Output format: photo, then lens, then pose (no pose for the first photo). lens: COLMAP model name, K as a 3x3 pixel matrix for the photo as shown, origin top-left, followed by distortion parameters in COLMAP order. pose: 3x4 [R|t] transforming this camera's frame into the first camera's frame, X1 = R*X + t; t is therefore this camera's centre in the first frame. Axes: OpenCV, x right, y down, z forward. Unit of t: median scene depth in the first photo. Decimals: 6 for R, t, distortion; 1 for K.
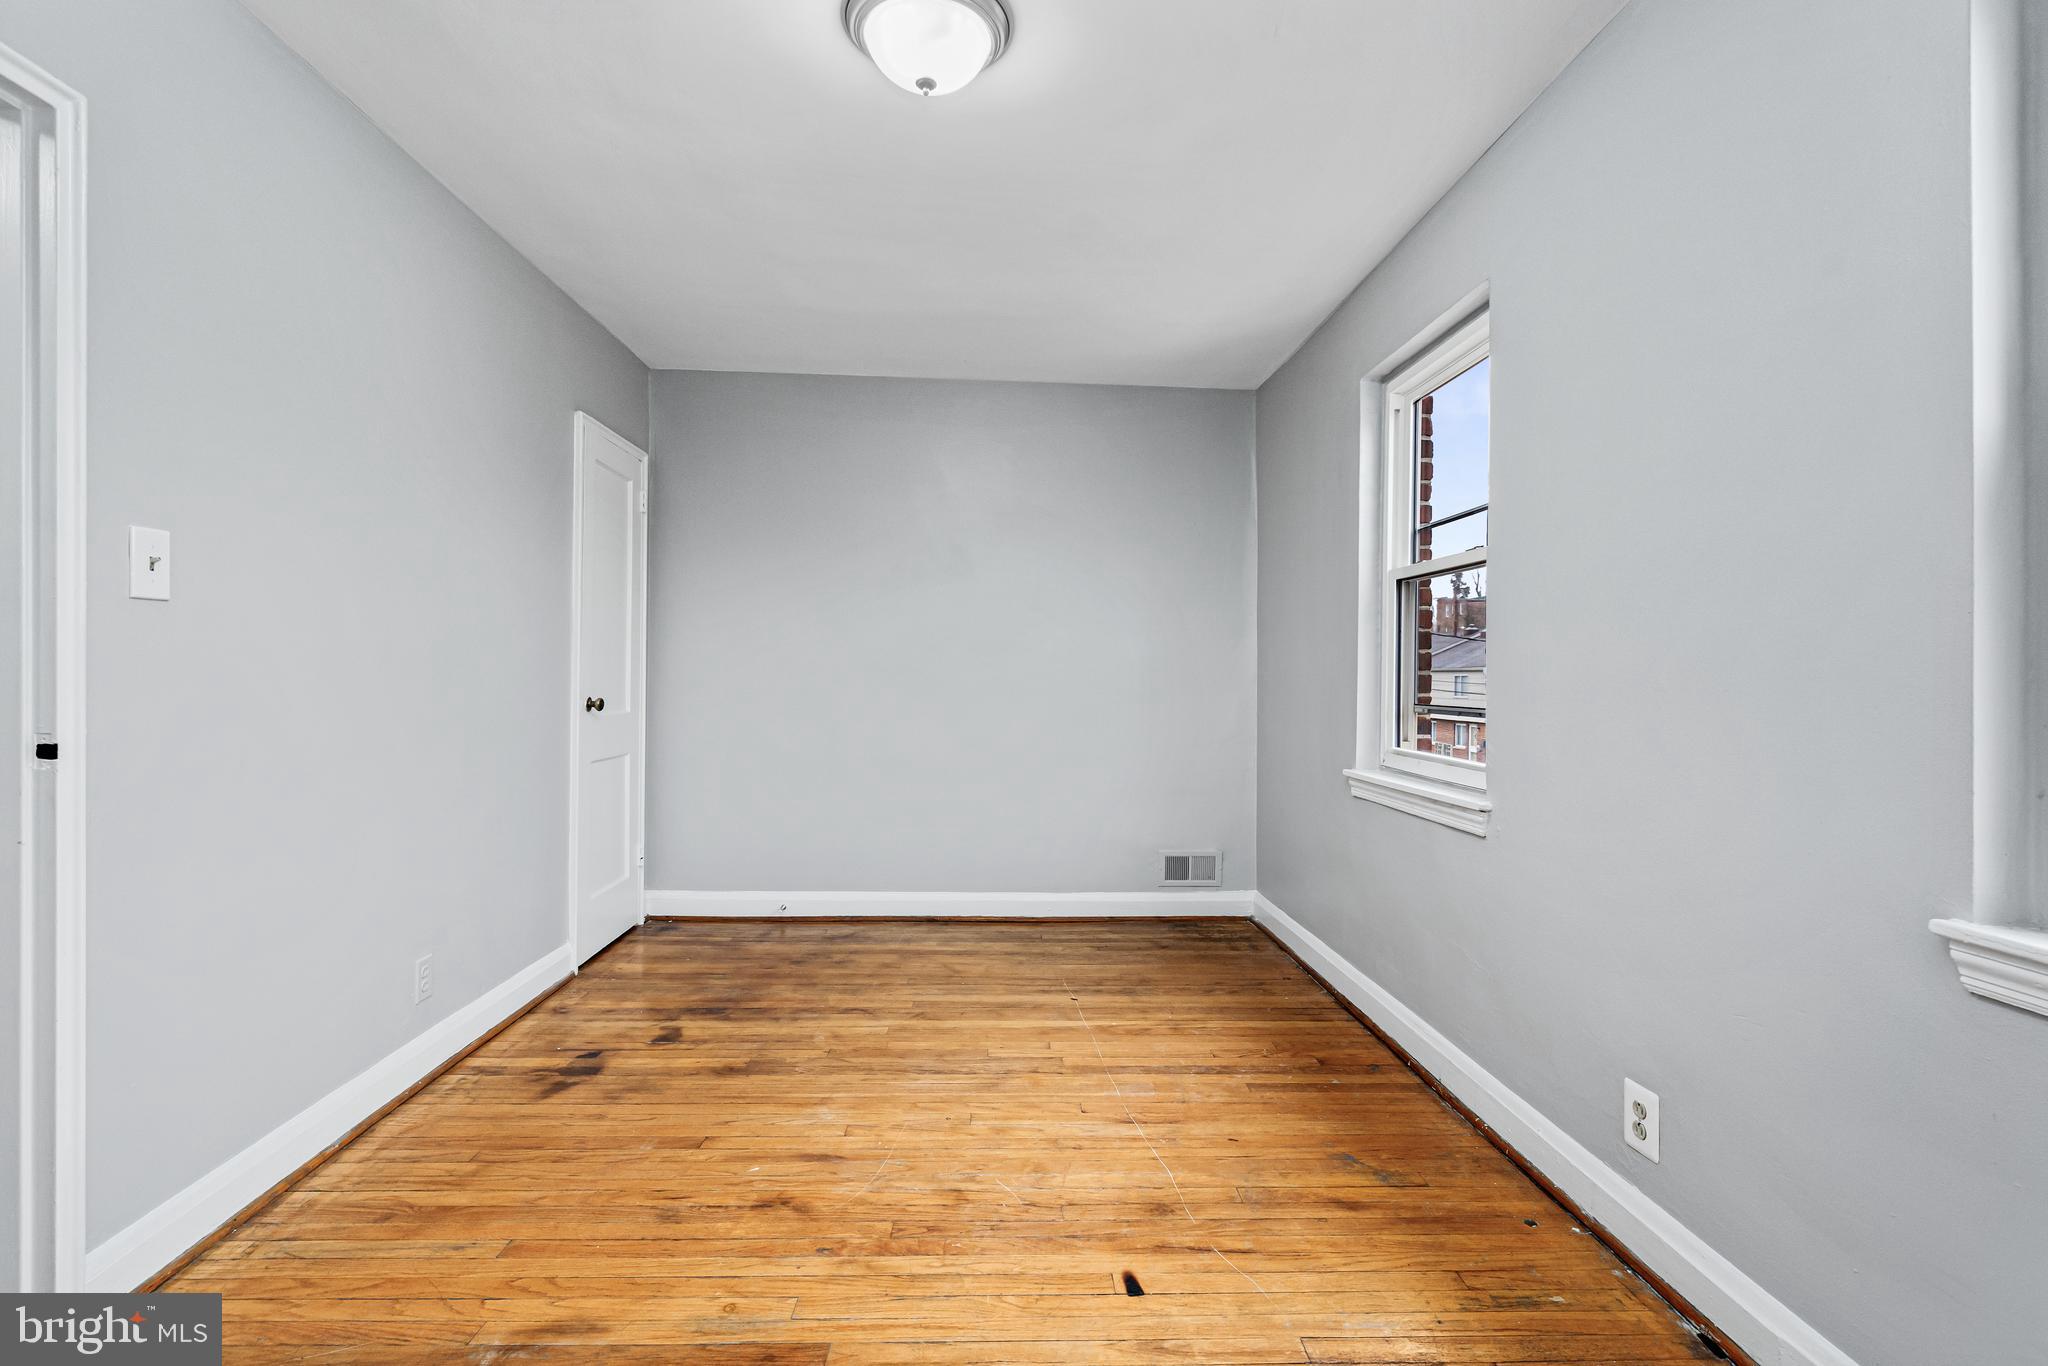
lens RADIAL K [[945.8, 0, 1036.9], [0, 945.8, 687.6], [0, 0, 1]] dist [-0.007507, 0.001139]
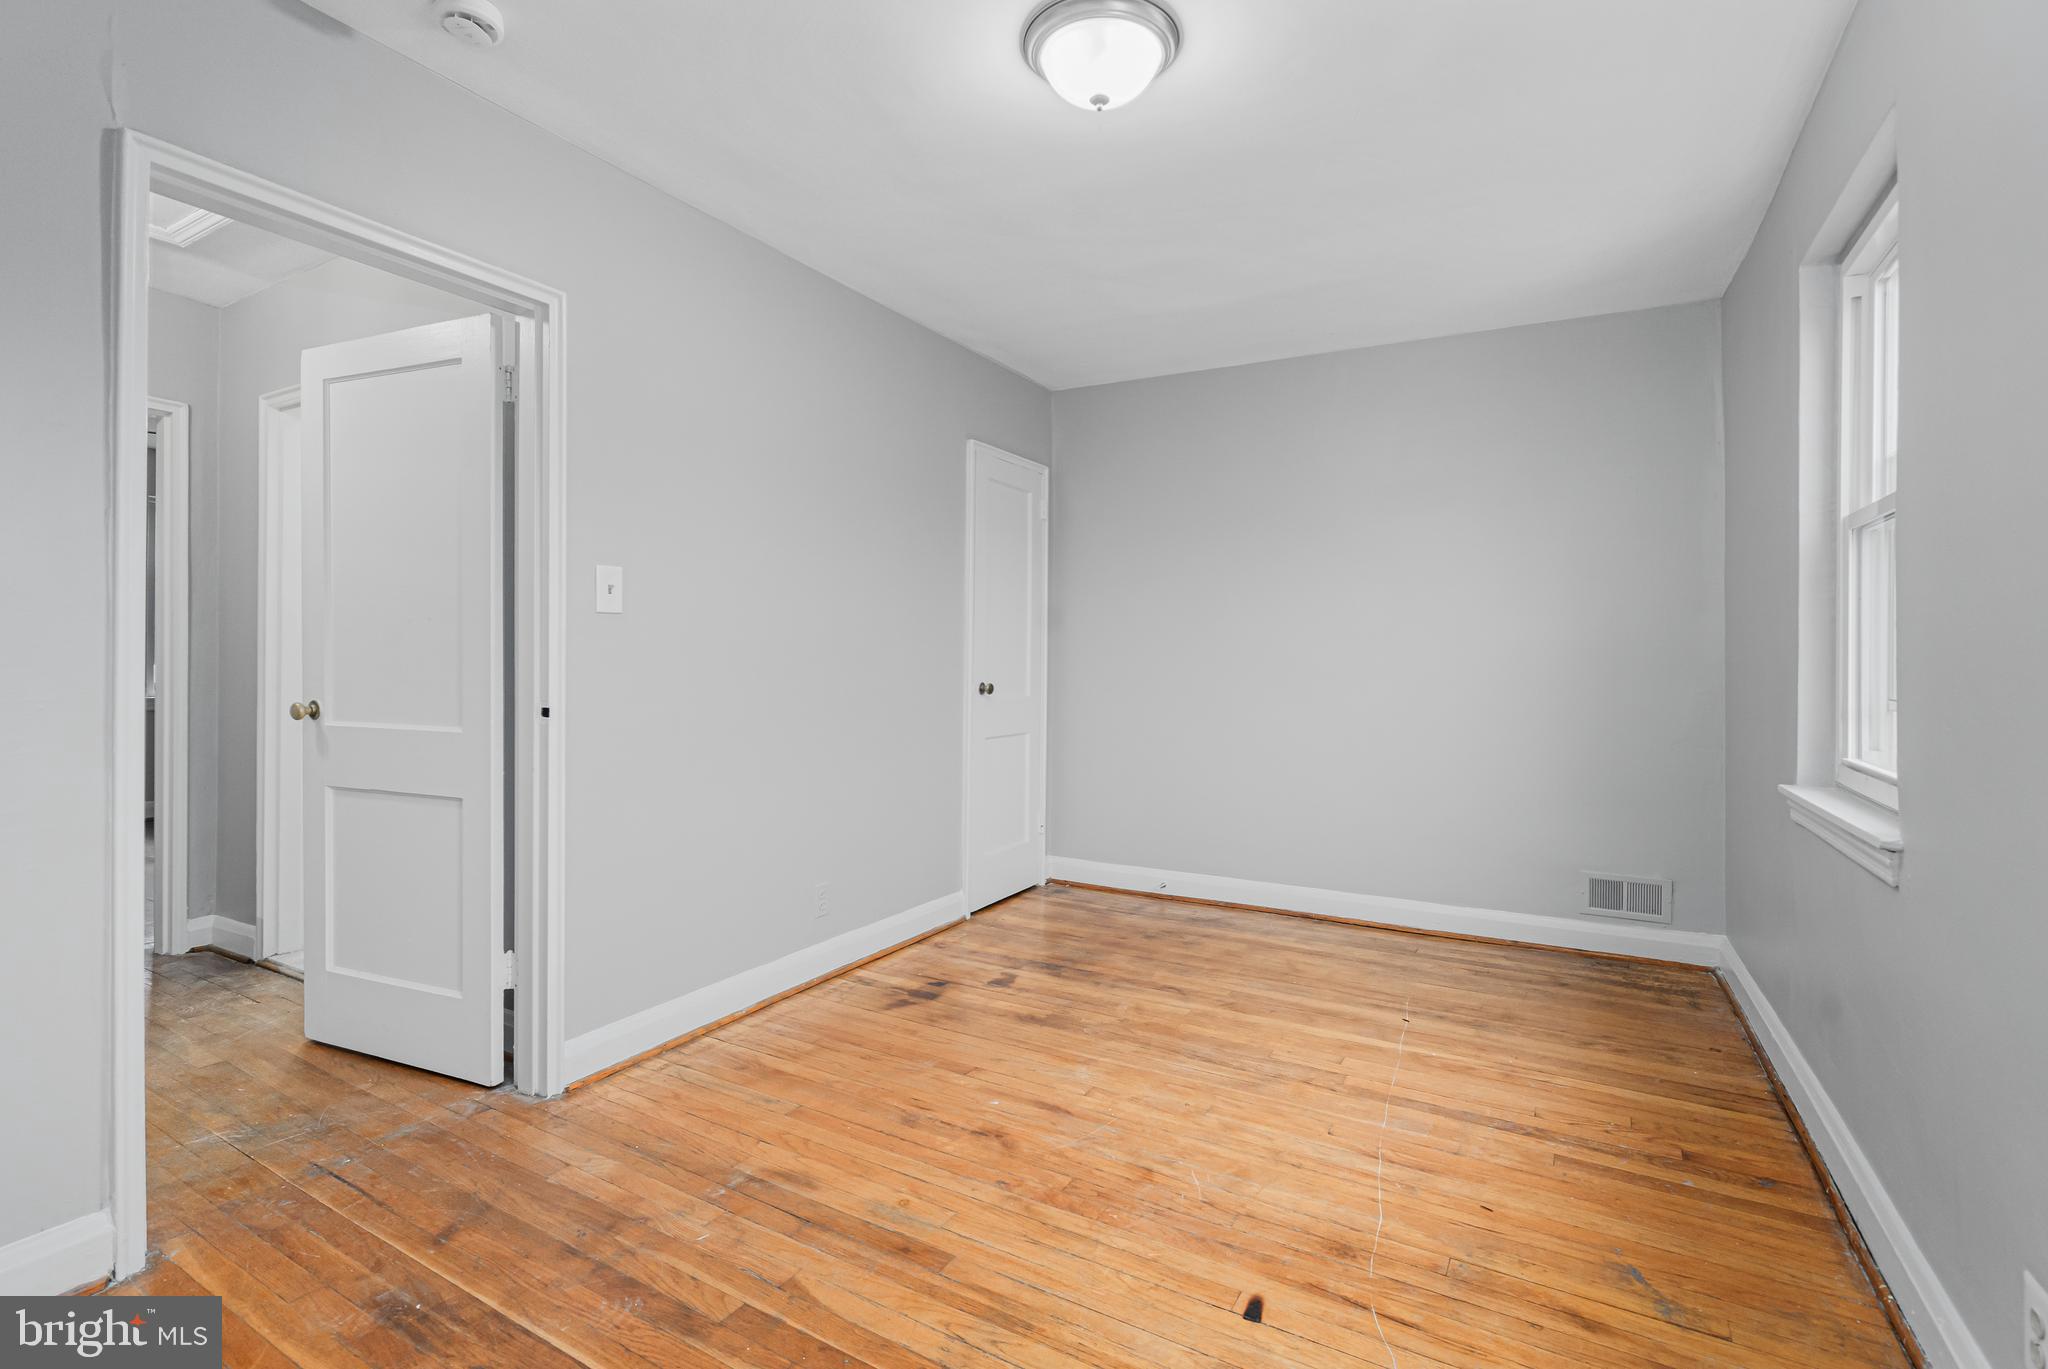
lens RADIAL K [[951.4, 0, 1031.7], [0, 951.4, 668.8], [0, 0, 1]] dist [-0.011860, 0.005896]
pose [[0.844865, -0.002073, -0.534975, 0.341514], [-0.001892, 0.999975, -0.006863, 0.001814], [0.534976, 0.006810, 0.844840, 0.065168]]
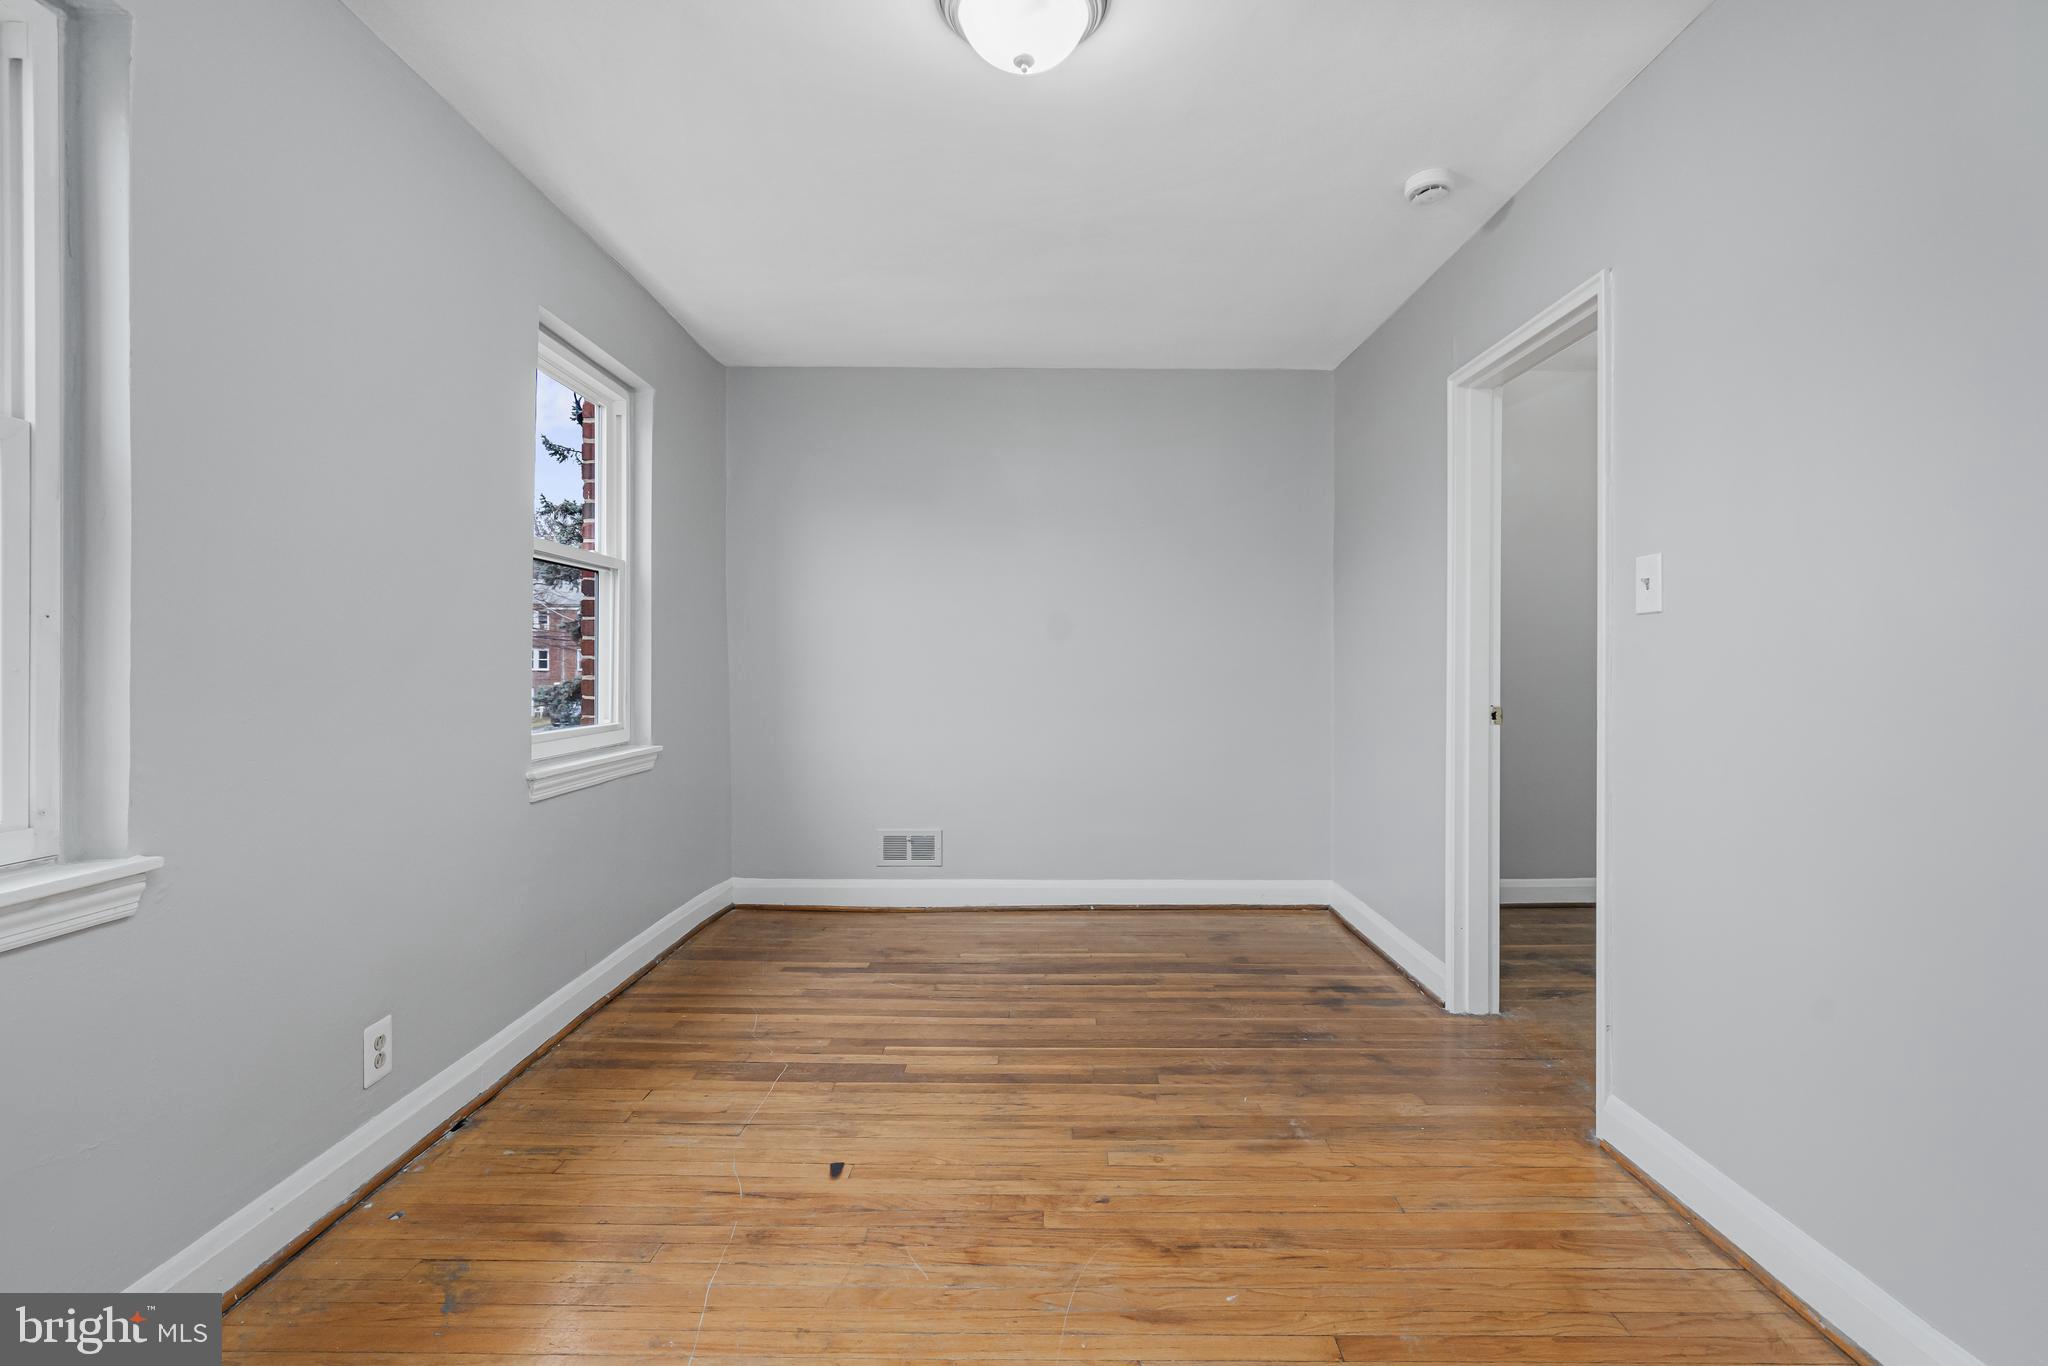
lens RADIAL K [[945.8, 0, 1036.9], [0, 945.8, 687.6], [0, 0, 1]] dist [-0.007507, 0.001139]
pose [[-0.998424, -0.015550, 0.053917, -0.170775], [-0.013560, 0.999220, 0.037085, -0.024481], [-0.054451, 0.036295, -0.997857, 1.762358]]
